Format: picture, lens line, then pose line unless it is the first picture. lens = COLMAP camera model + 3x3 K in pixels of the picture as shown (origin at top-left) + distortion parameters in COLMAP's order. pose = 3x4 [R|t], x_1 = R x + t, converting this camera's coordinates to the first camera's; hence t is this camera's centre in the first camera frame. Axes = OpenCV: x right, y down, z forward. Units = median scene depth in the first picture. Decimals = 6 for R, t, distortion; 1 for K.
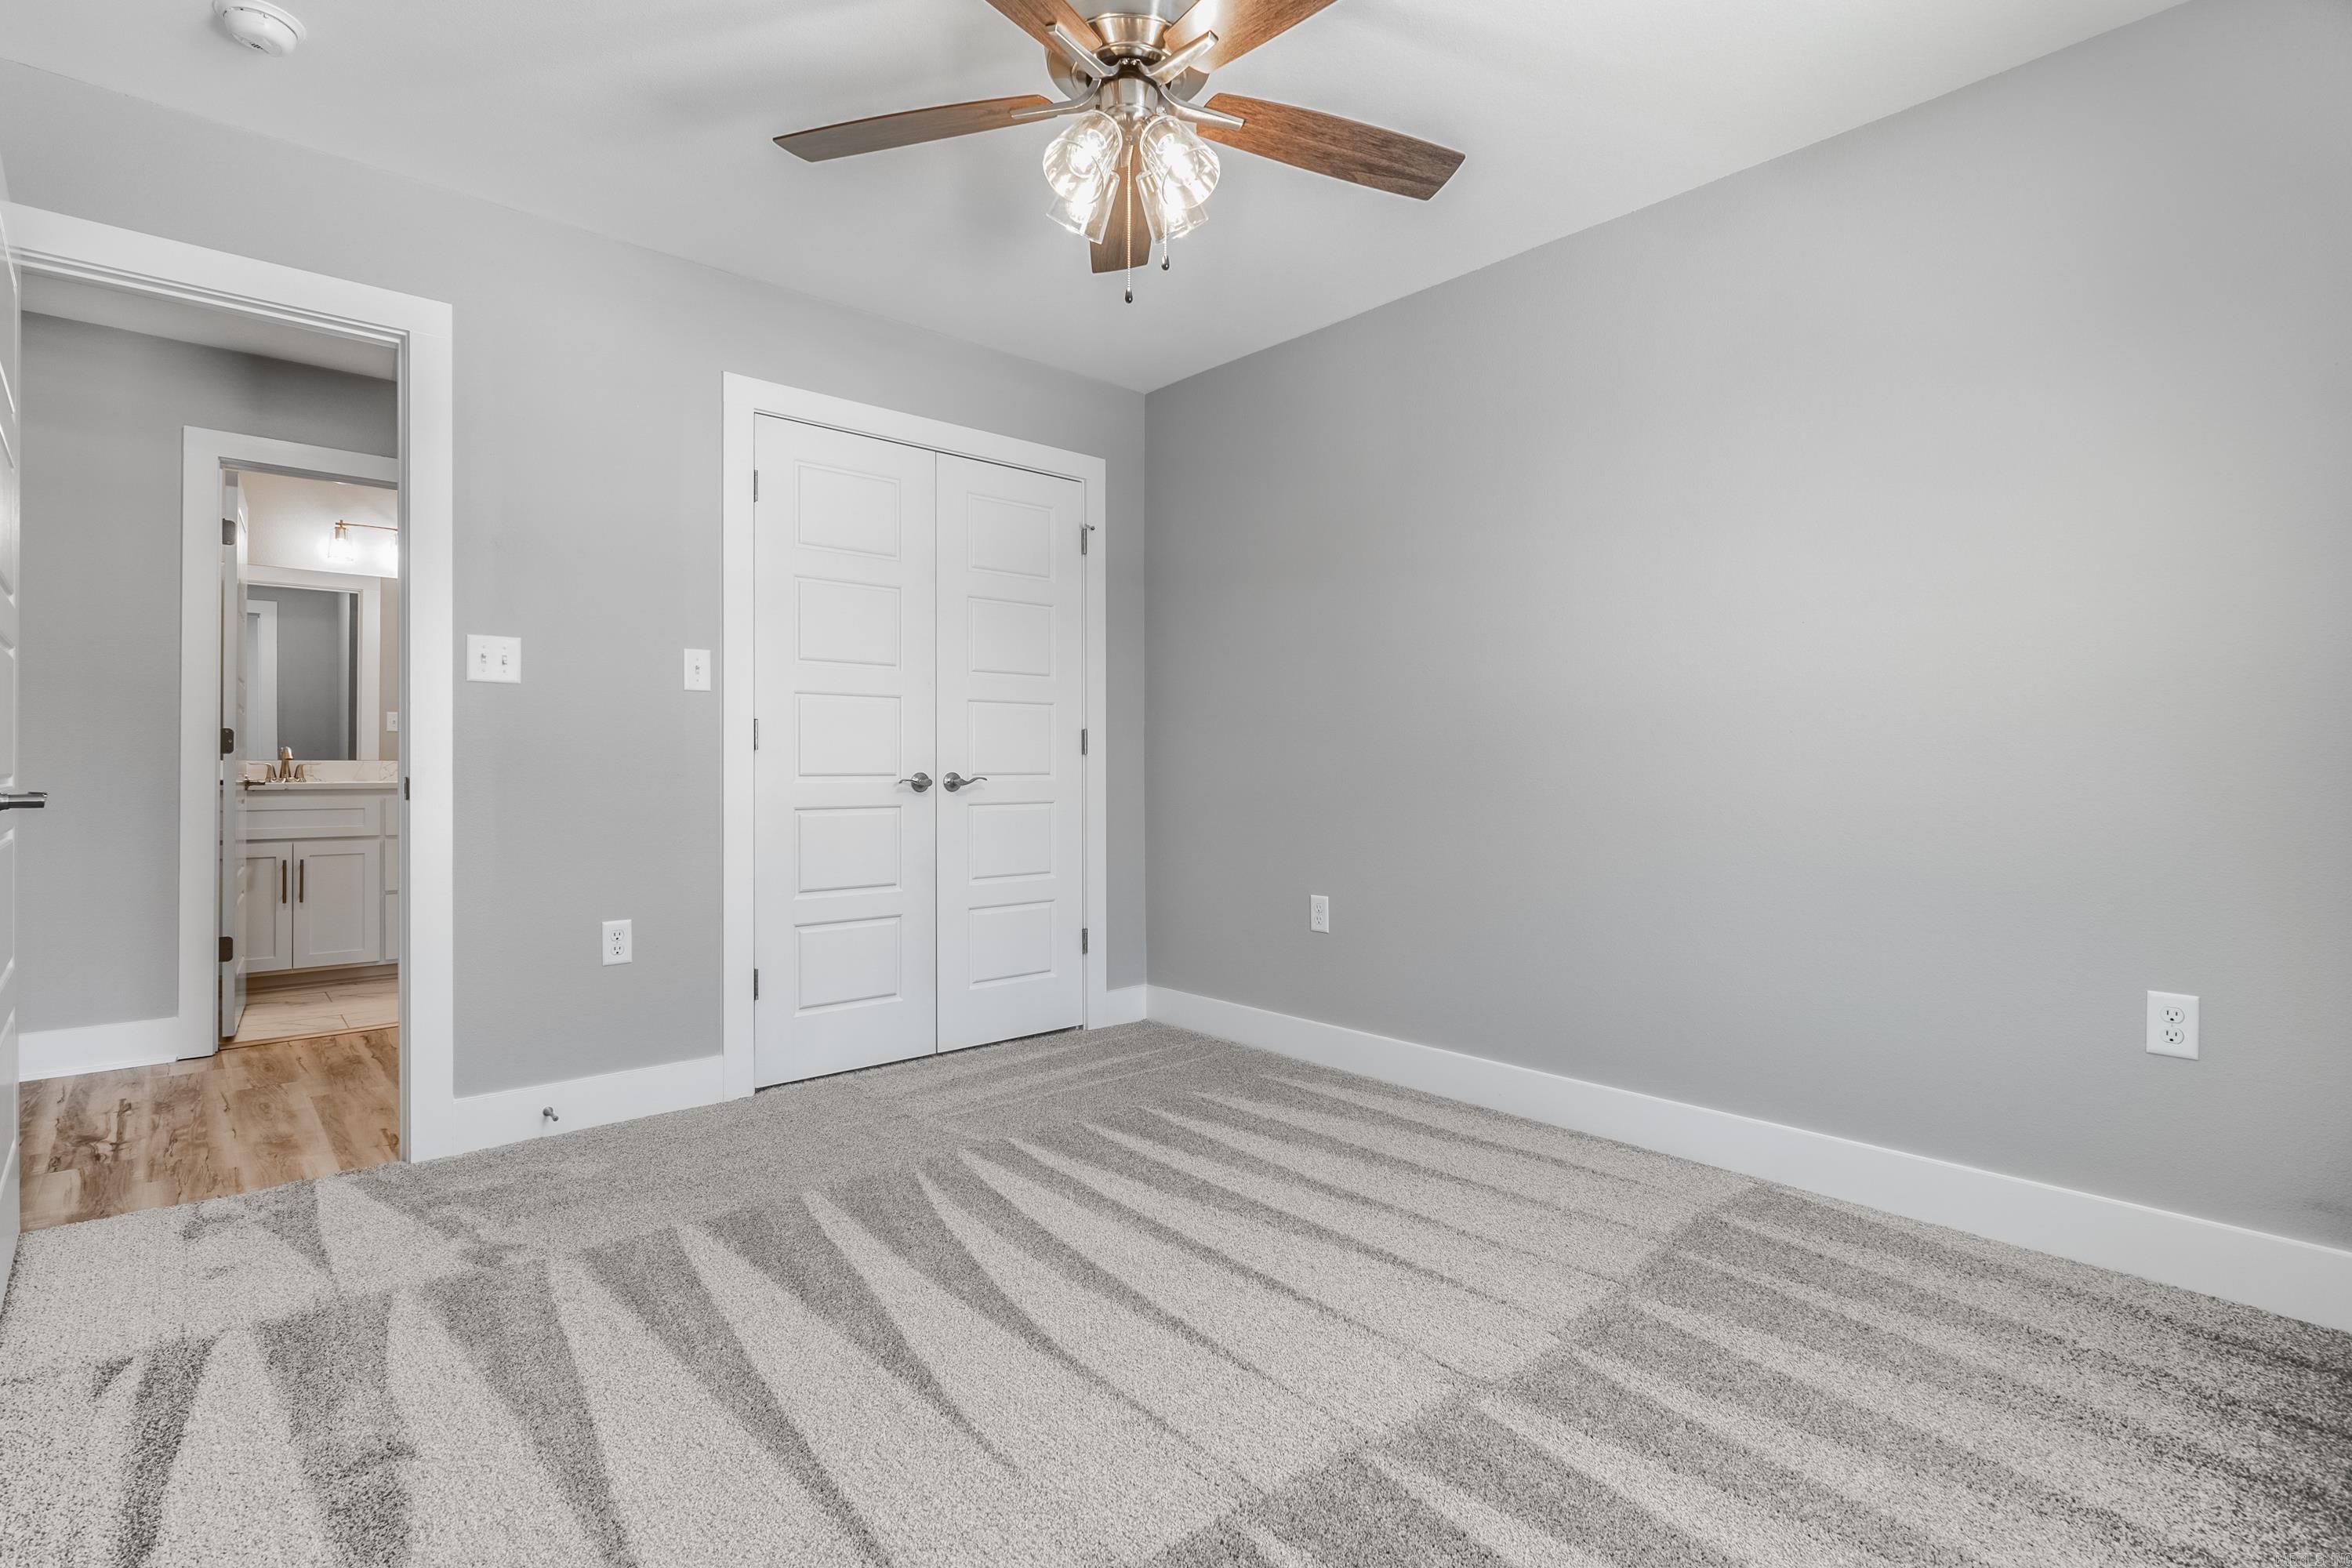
lens RADIAL K [[1070.3, 0, 1184.6], [0, 1070.3, 781.6], [0, 0, 1]] dist [-0.000798, -0.000353]
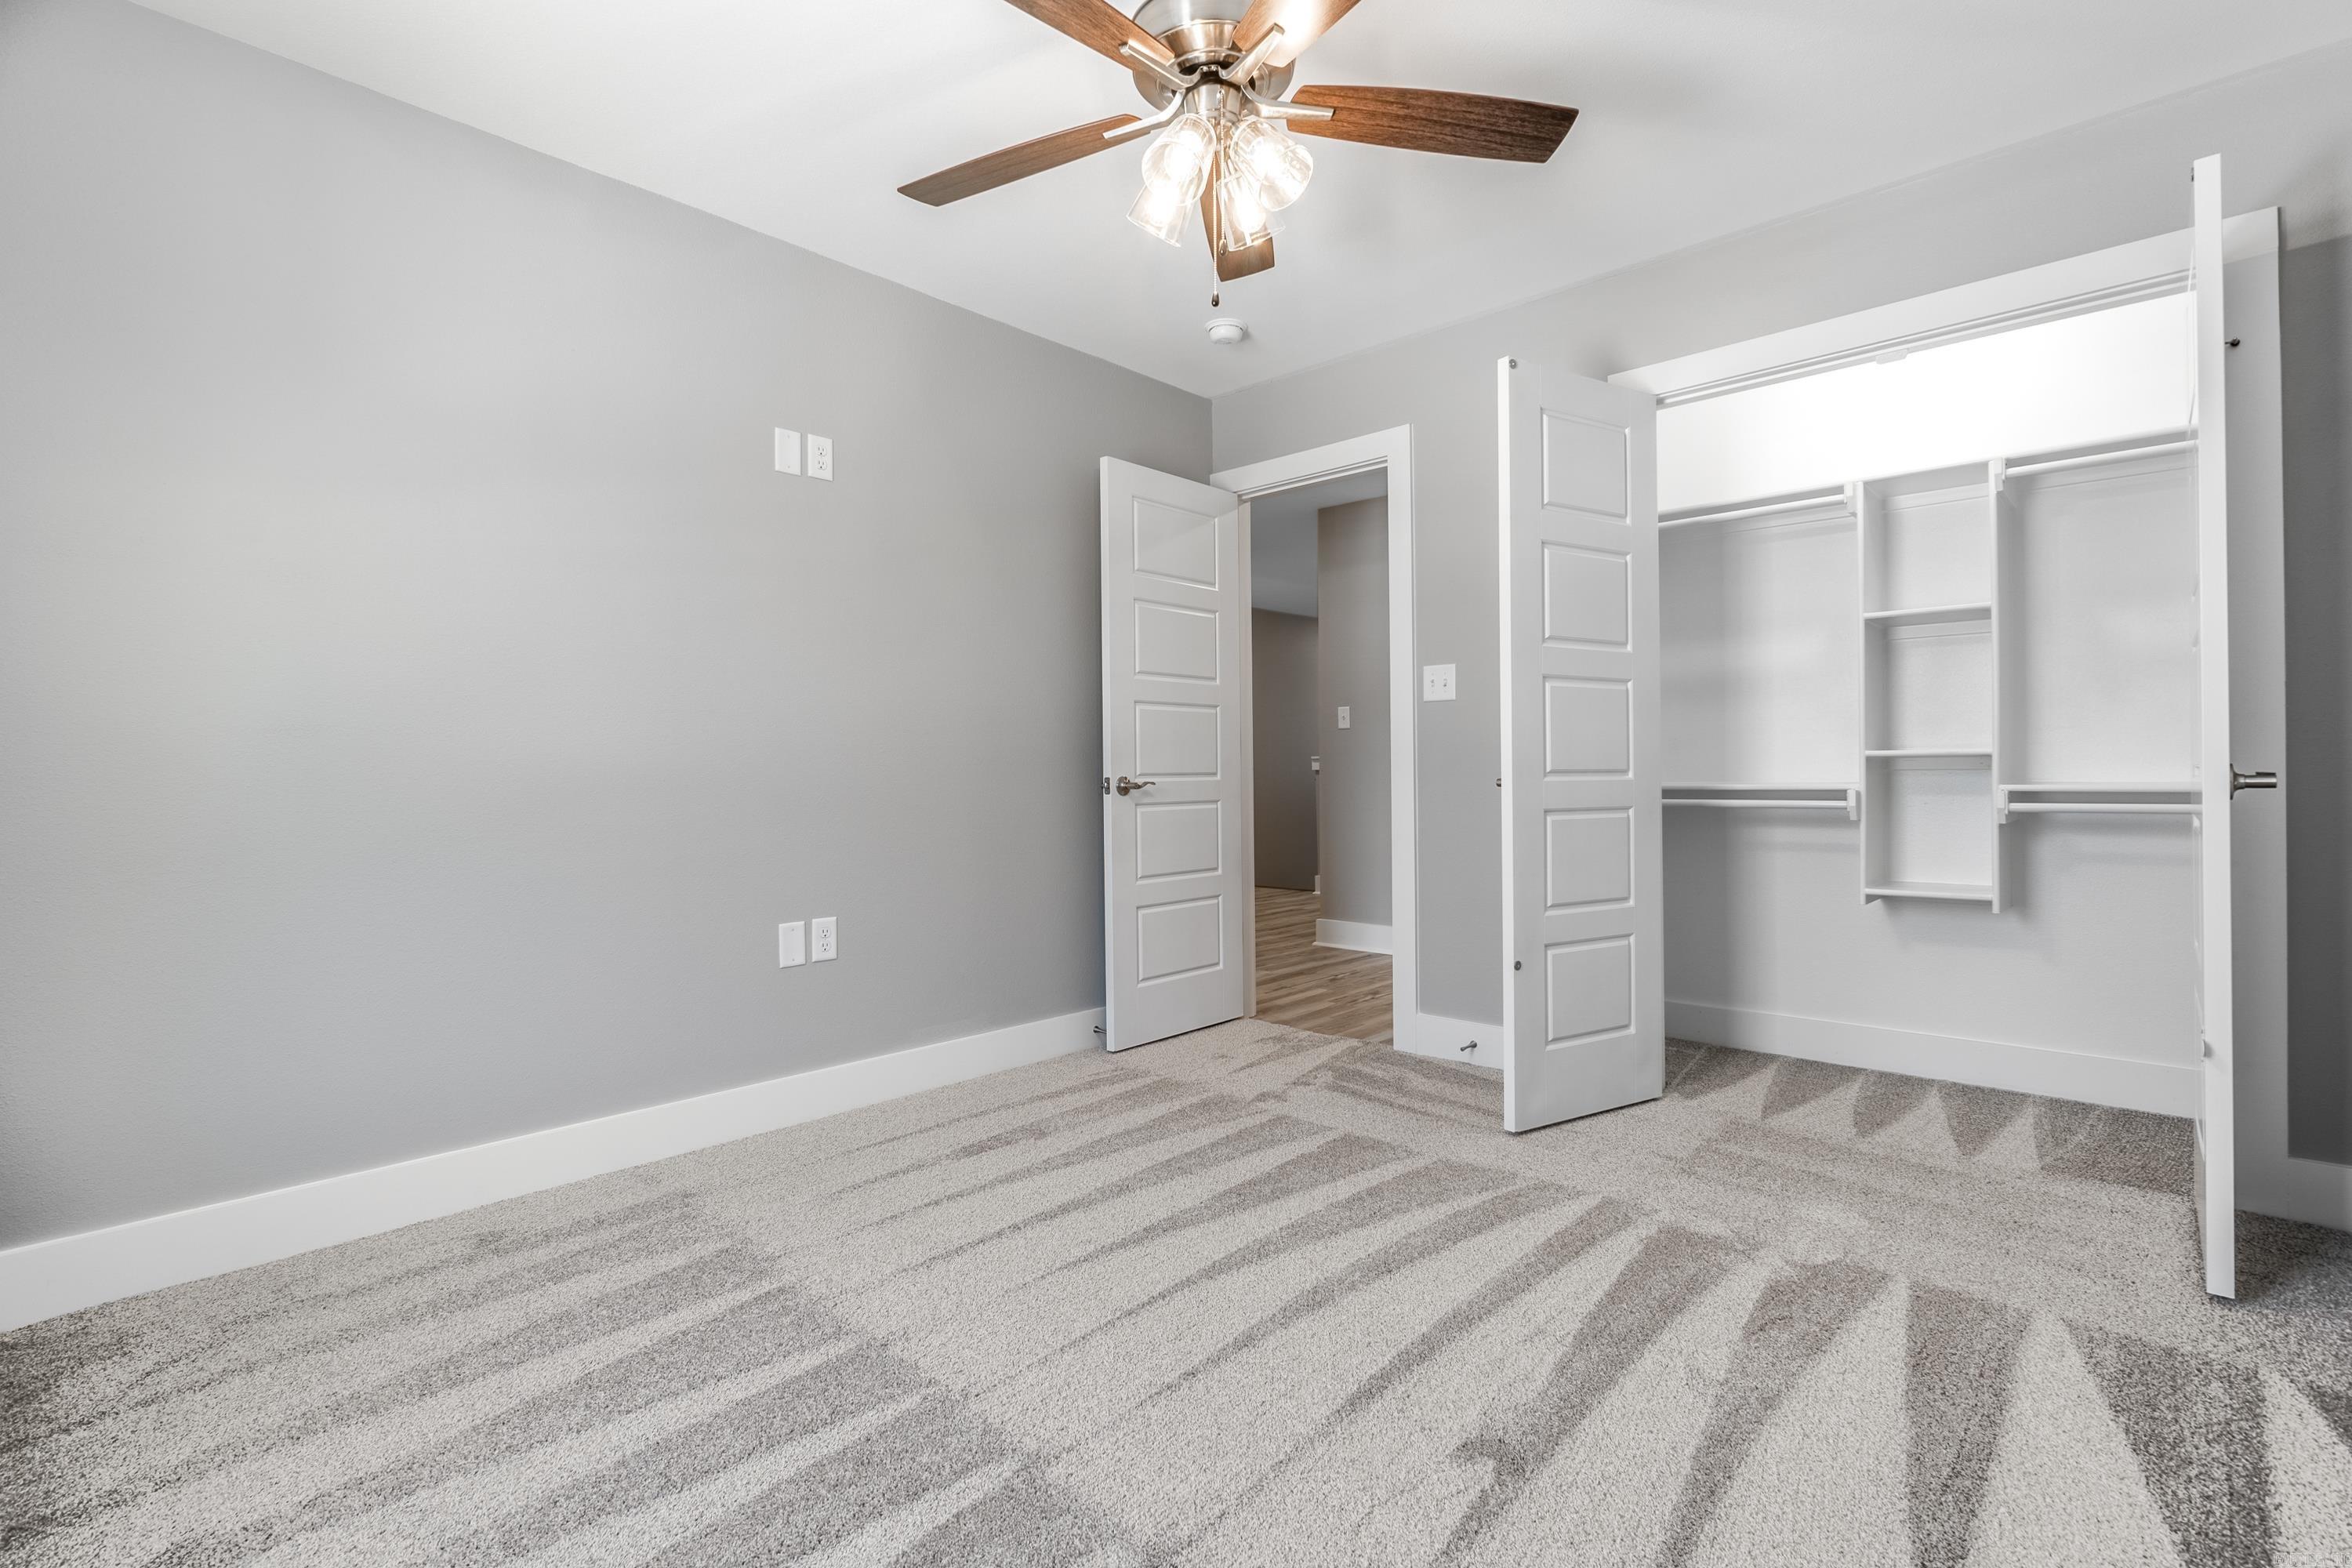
lens RADIAL K [[1070.3, 0, 1165.7], [0, 1070.3, 766.3], [0, 0, 1]] dist [-0.000798, -0.000353]
pose [[0.110725, -0.002715, -0.993847, 0.711994], [0.005459, 0.999983, -0.002124, -0.013714], [0.993836, -0.005190, 0.110738, 0.610514]]
